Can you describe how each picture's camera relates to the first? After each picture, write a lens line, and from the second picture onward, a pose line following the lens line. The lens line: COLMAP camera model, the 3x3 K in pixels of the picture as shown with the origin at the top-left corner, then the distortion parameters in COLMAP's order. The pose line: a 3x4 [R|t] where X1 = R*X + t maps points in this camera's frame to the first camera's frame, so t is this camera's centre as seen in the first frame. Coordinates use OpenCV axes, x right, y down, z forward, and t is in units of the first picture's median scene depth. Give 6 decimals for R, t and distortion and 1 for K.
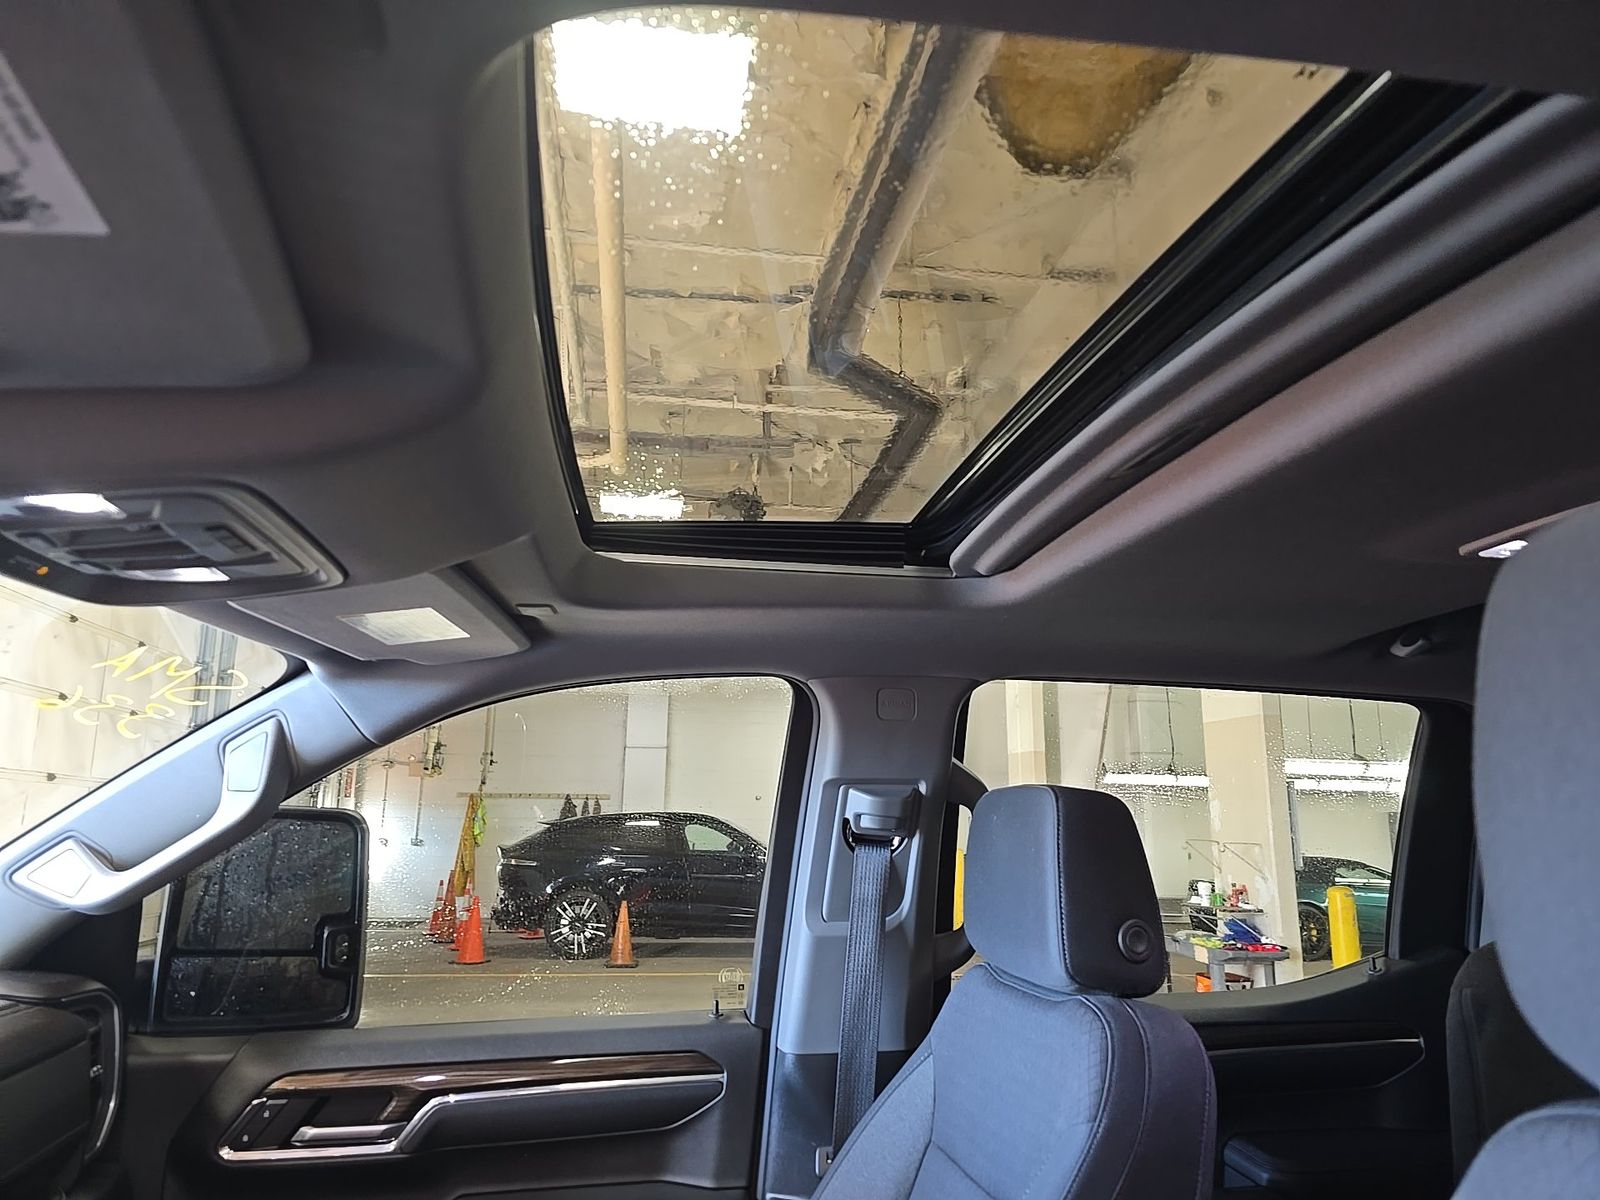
lens RADIAL K [[1053.8, 0, 806.1], [0, 1053.8, 598.7], [0, 0, 1]] dist [0.012801, -0.019768]
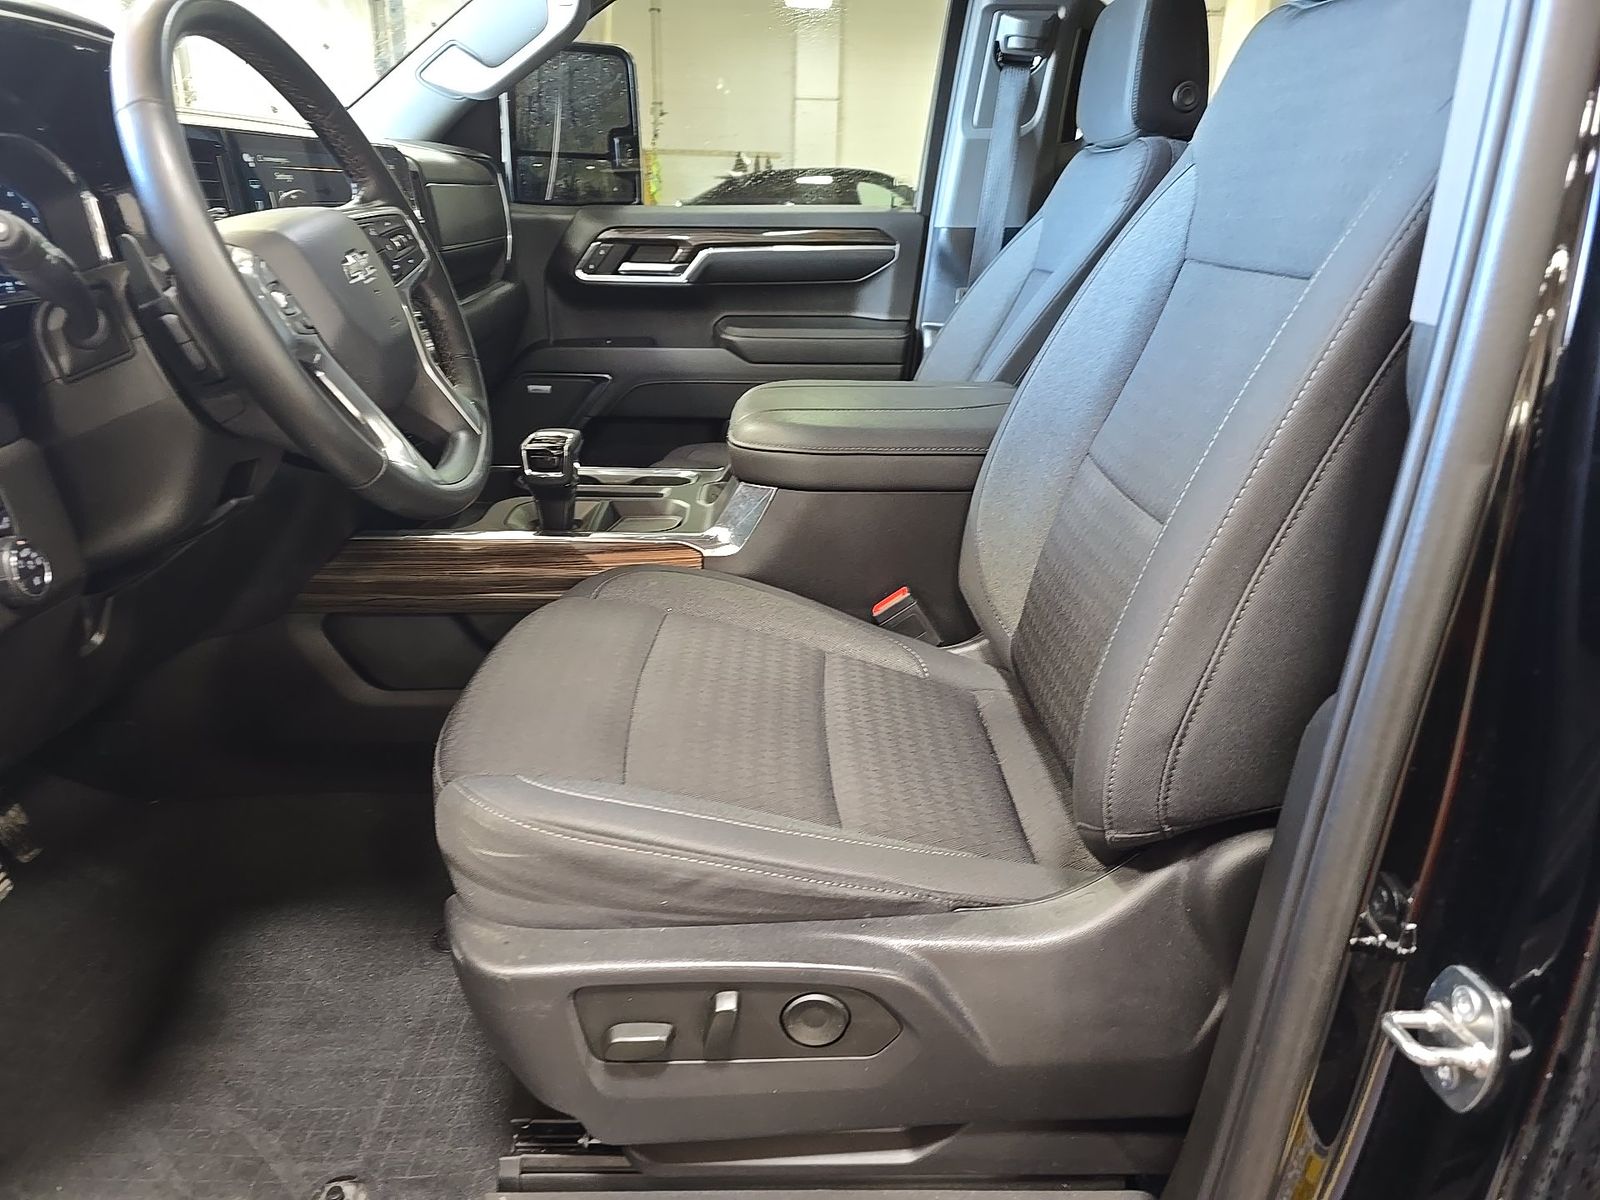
lens RADIAL K [[1053.8, 0, 794.9], [0, 1053.8, 606.2], [0, 0, 1]] dist [0.012801, -0.019768]
pose [[0.986329, 0.070361, -0.149014, 0.034374], [0.022752, 0.837459, 0.546026, 0.076494], [0.163212, -0.541951, 0.824409, -0.476865]]
